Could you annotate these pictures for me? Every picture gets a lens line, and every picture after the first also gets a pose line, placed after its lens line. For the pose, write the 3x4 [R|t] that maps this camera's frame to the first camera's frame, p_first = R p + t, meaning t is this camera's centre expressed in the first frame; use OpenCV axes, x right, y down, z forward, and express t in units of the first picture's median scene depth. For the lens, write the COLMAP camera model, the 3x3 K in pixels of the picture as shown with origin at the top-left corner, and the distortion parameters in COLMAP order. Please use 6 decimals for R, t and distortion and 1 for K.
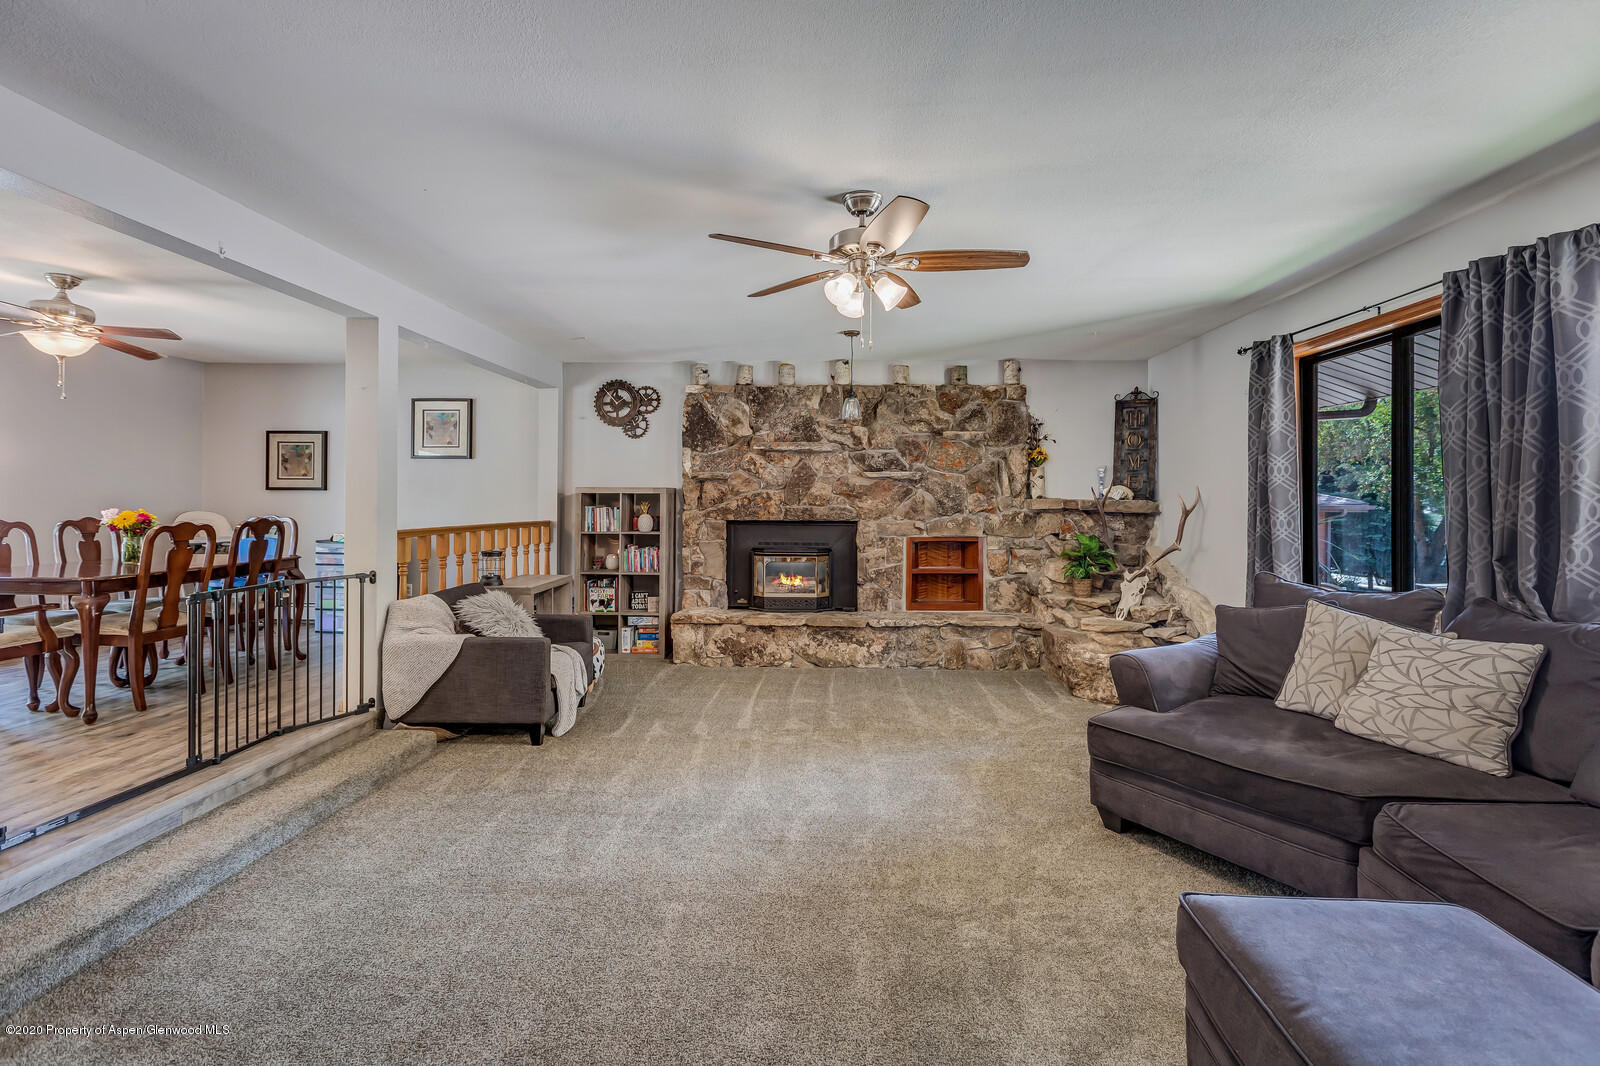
lens RADIAL K [[720.2, 0, 803.0], [0, 720.2, 500.9], [0, 0, 1]] dist [0.001177, 0.000116]
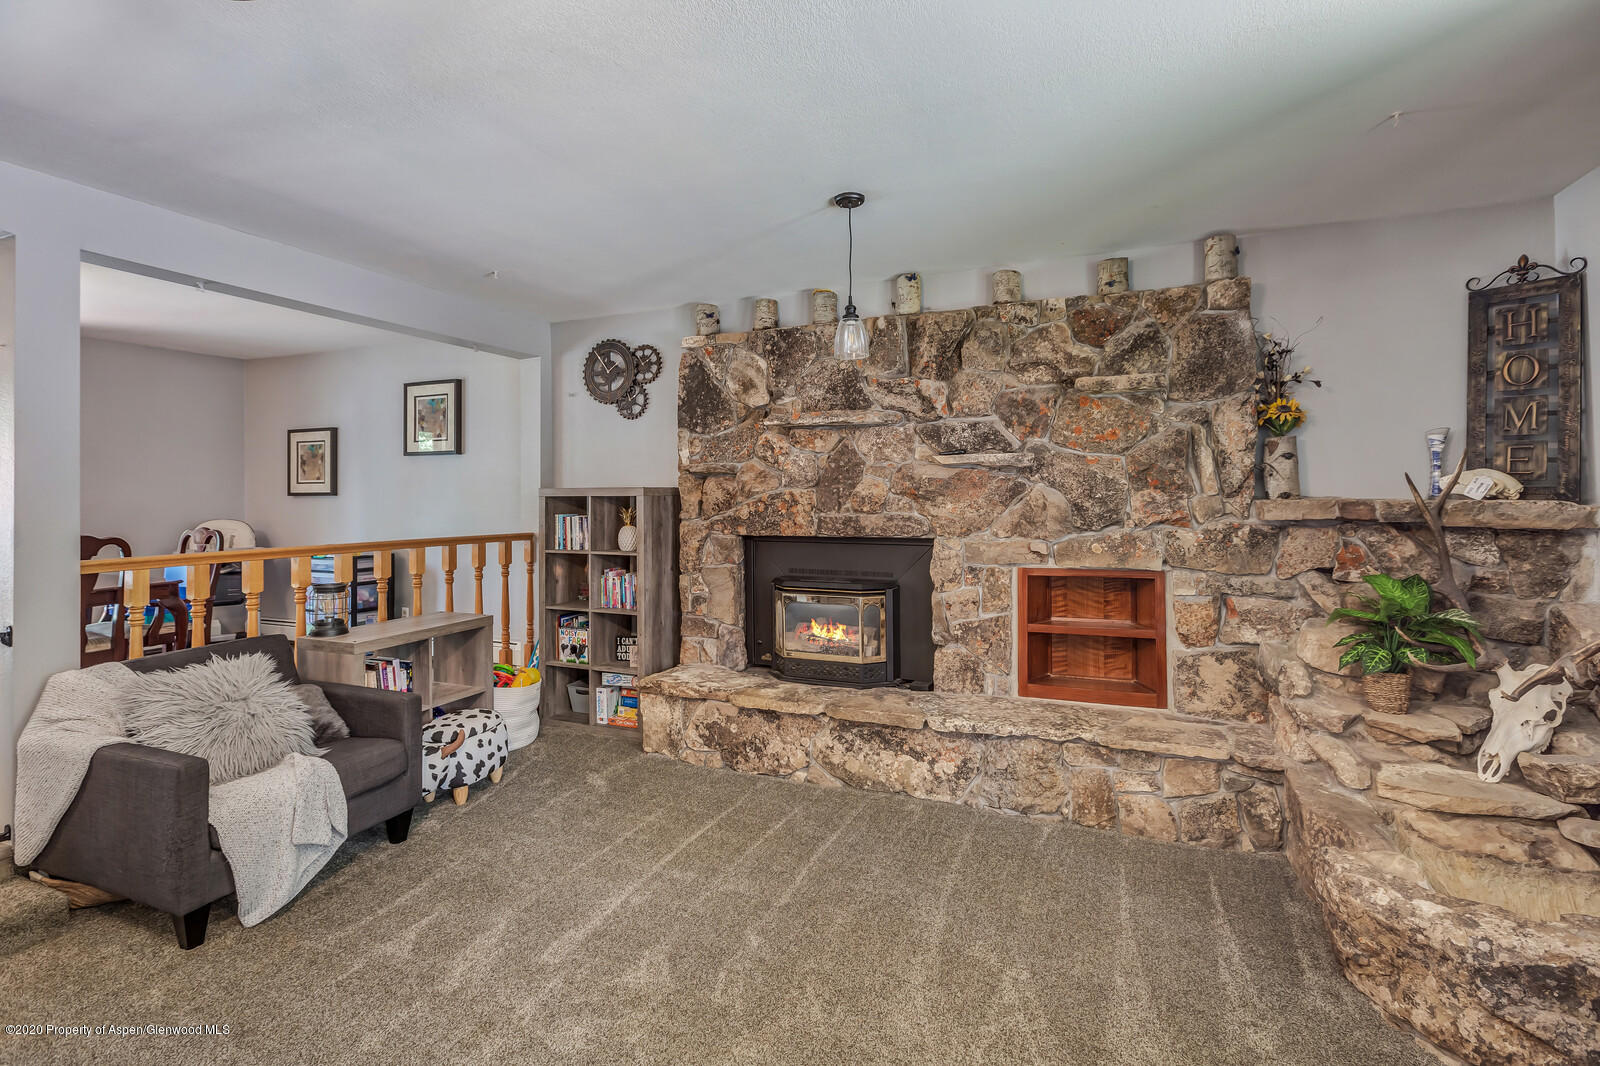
lens RADIAL K [[724.4, 0, 807.0], [0, 724.4, 484.5], [0, 0, 1]] dist [0.000585, -0.000378]
pose [[0.938131, -0.015308, -0.345942, 0.188494], [0.009245, 0.999774, -0.019169, -0.006449], [0.346157, 0.014784, 0.938060, 0.403410]]
